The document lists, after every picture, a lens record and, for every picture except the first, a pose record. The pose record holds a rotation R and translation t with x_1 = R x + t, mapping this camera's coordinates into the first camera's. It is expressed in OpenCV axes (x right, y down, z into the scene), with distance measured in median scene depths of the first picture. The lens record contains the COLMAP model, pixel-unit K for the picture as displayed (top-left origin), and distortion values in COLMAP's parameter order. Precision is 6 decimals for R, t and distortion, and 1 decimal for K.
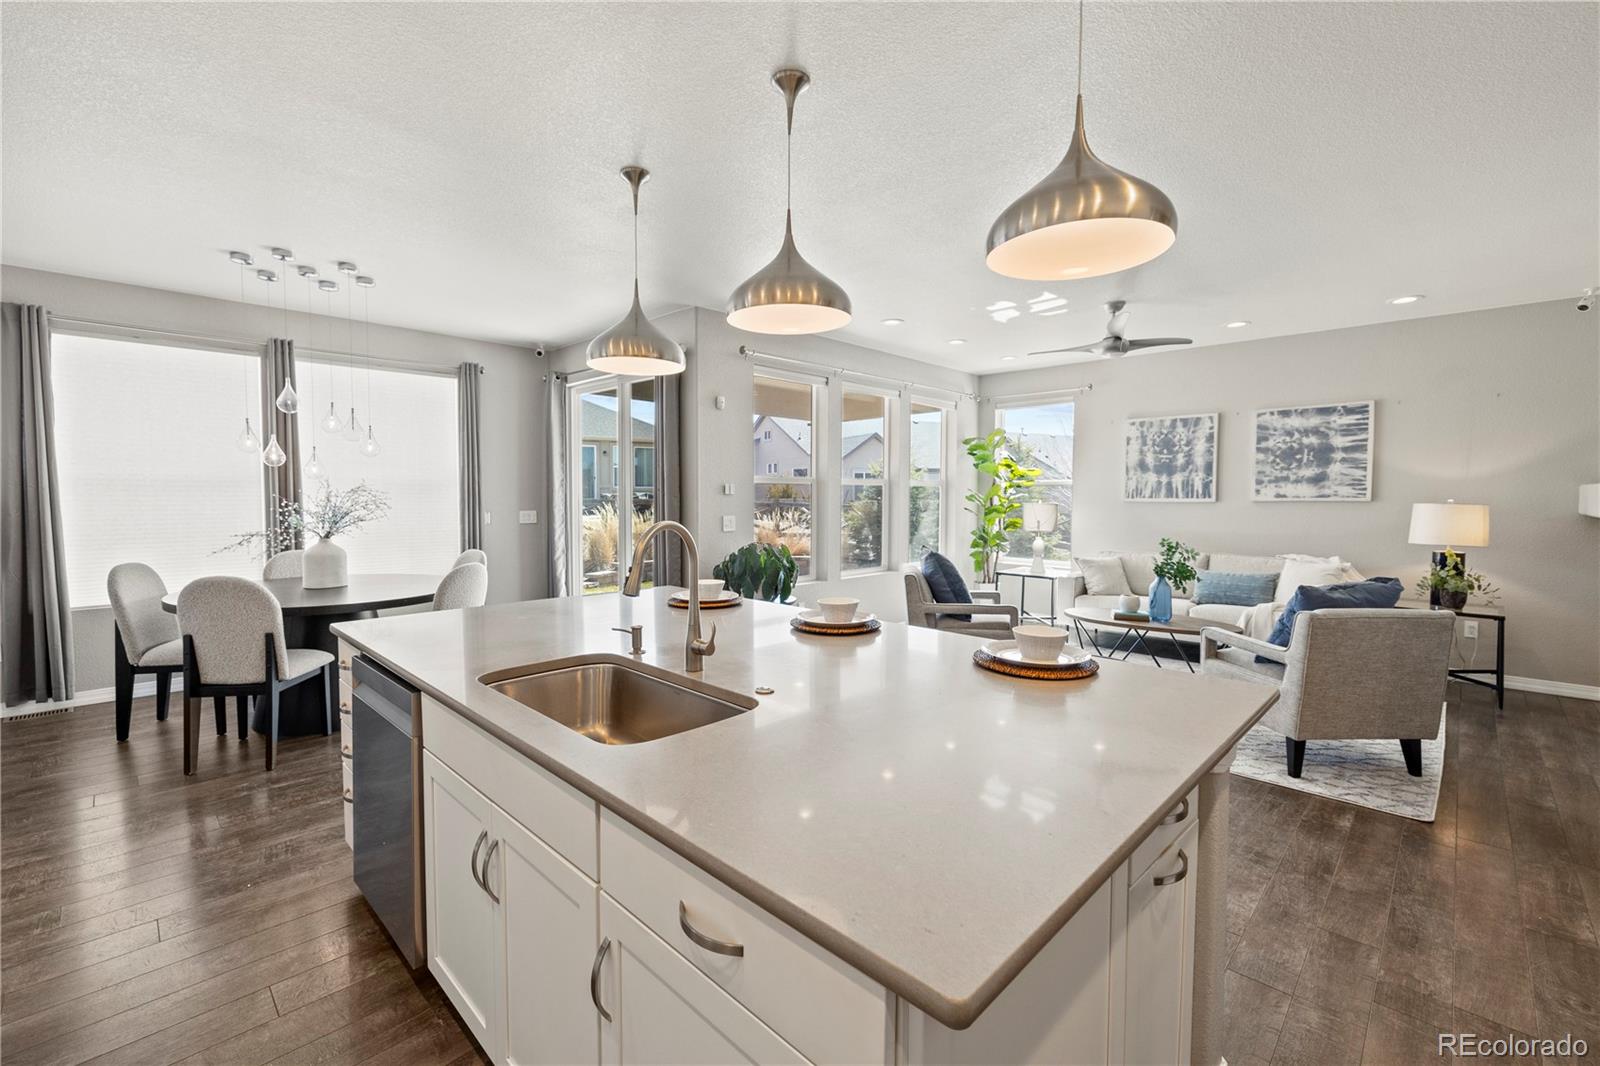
lens RADIAL K [[717.4, 0, 801.9], [0, 717.4, 542.2], [0, 0, 1]] dist [-0.003580, 0.000855]
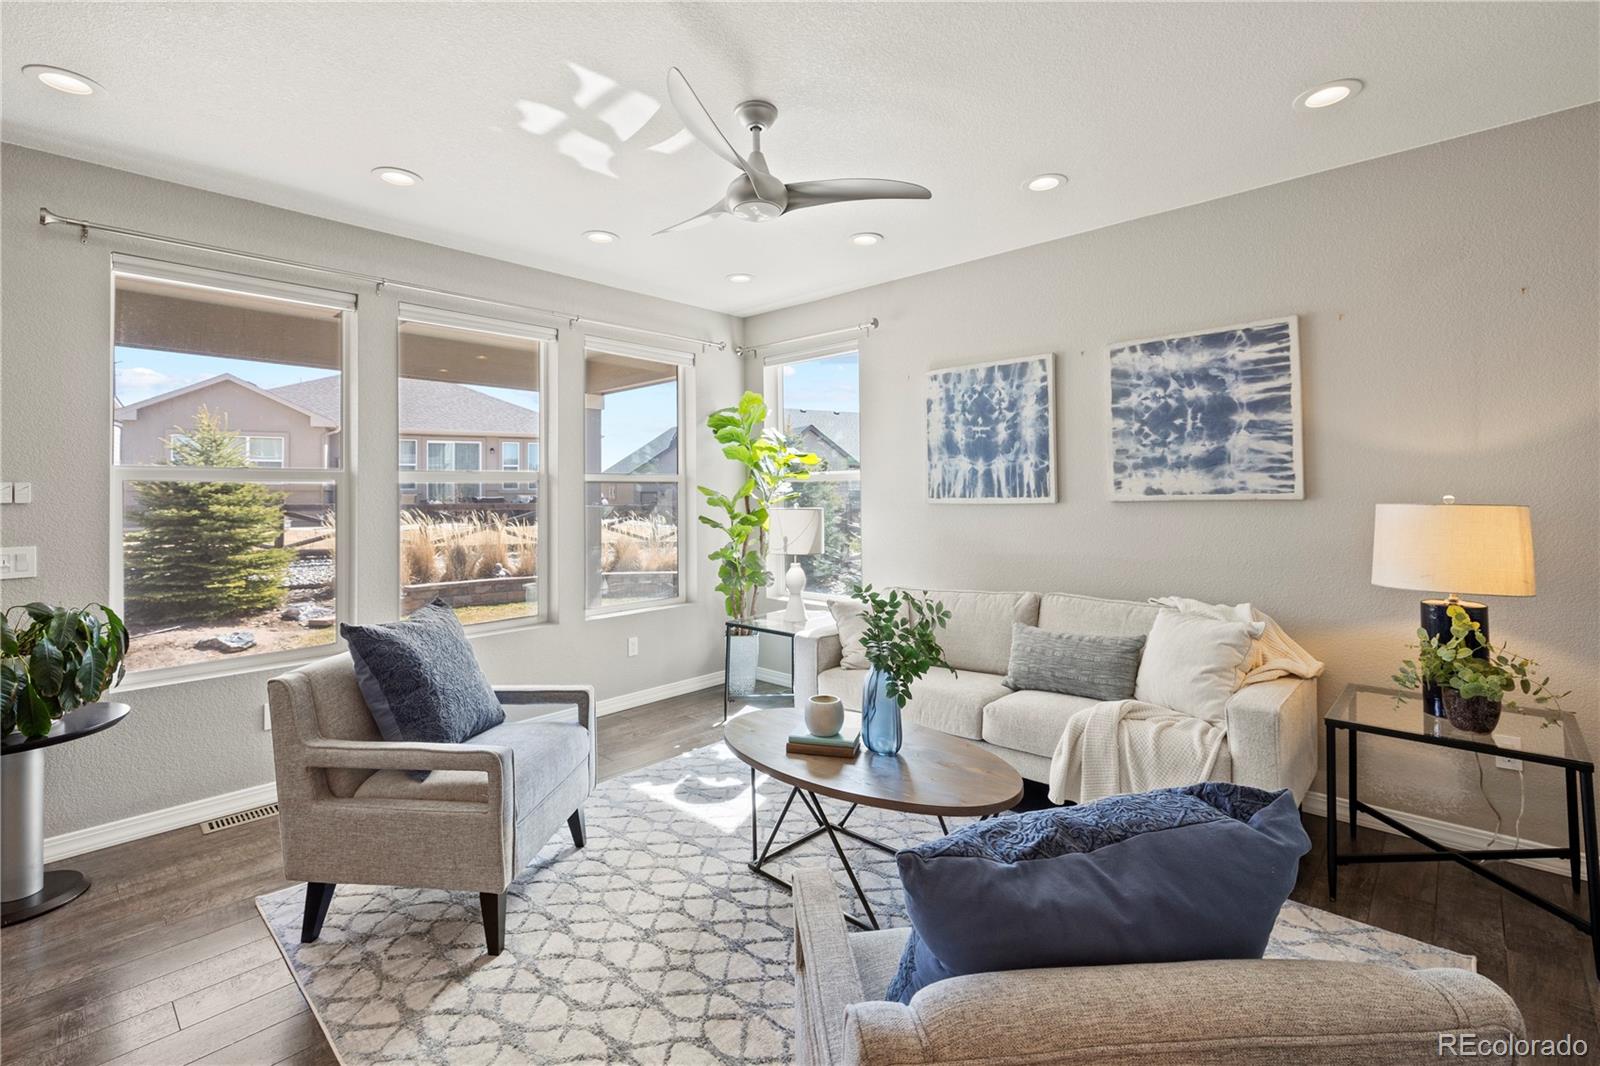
lens RADIAL K [[717.4, 0, 828.5], [0, 717.4, 490.8], [0, 0, 1]] dist [-0.003580, 0.000855]
pose [[0.999555, -0.012649, 0.027011, 0.405204], [0.014519, 0.997426, -0.070221, -0.030010], [-0.026053, 0.070582, 0.997166, 0.451493]]
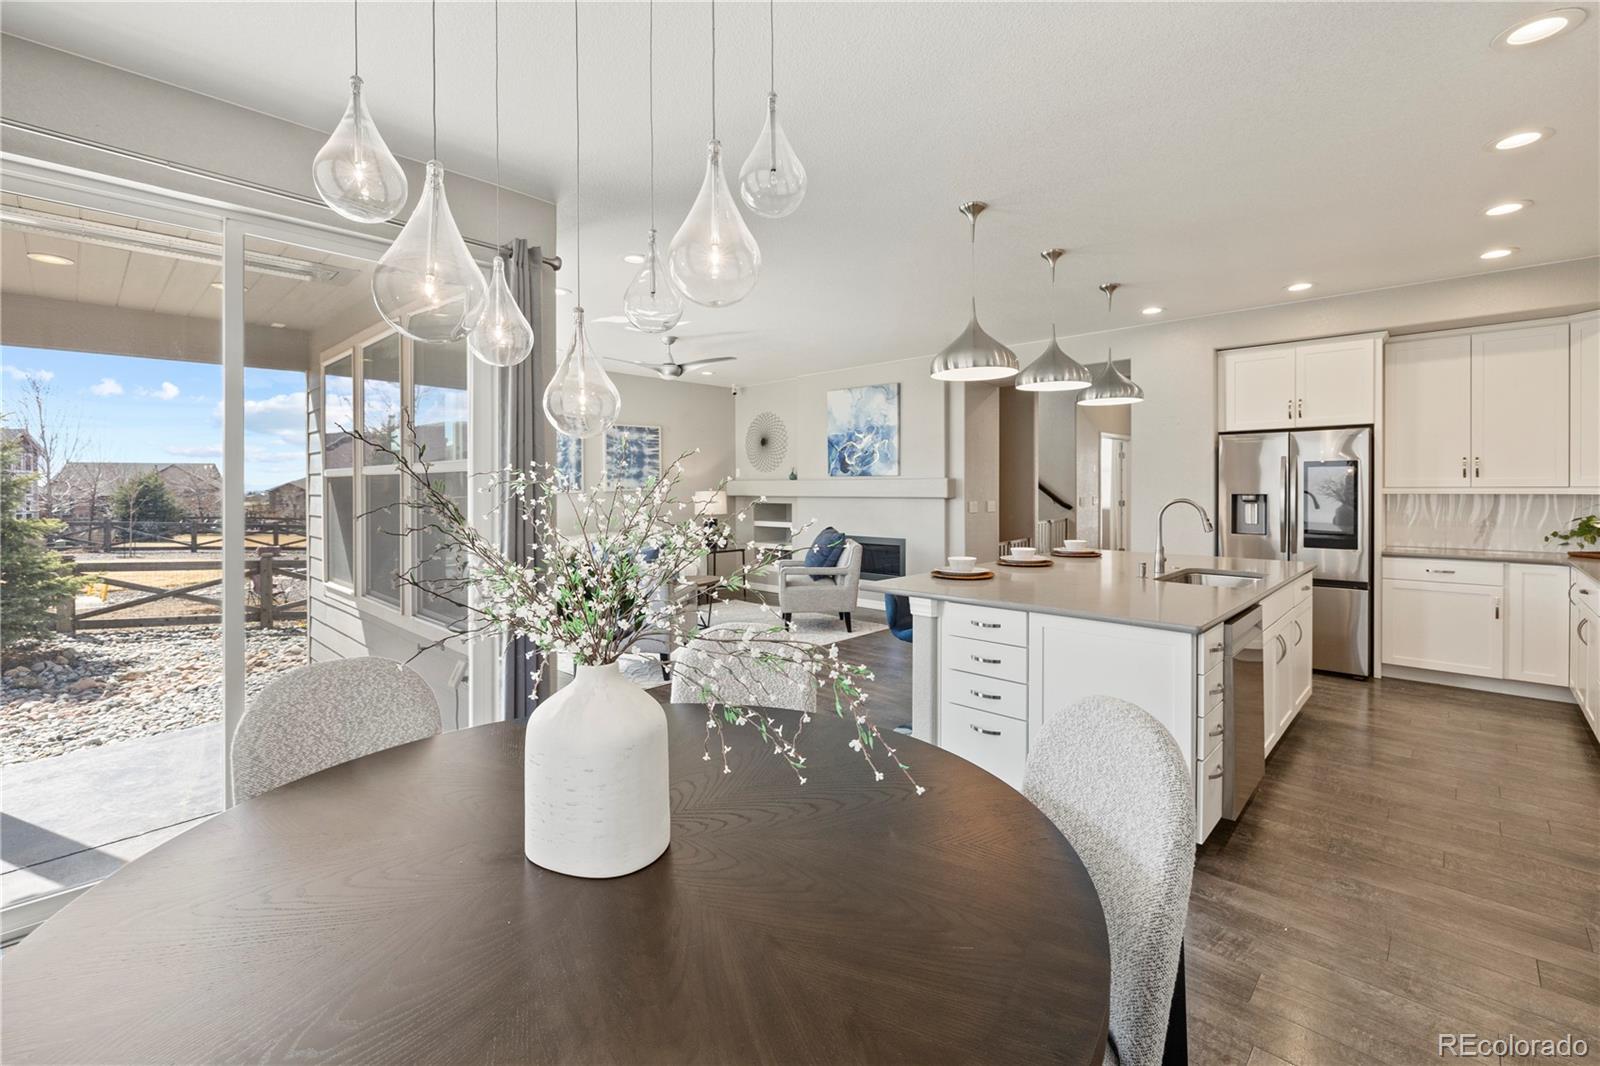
lens RADIAL K [[717.4, 0, 788.8], [0, 717.4, 490.5], [0, 0, 1]] dist [-0.003580, 0.000855]
pose [[0.005200, -0.008290, 0.999952, -0.721882], [0.070173, 0.997504, 0.007905, -0.048689], [-0.997521, 0.070128, 0.005768, 0.687211]]
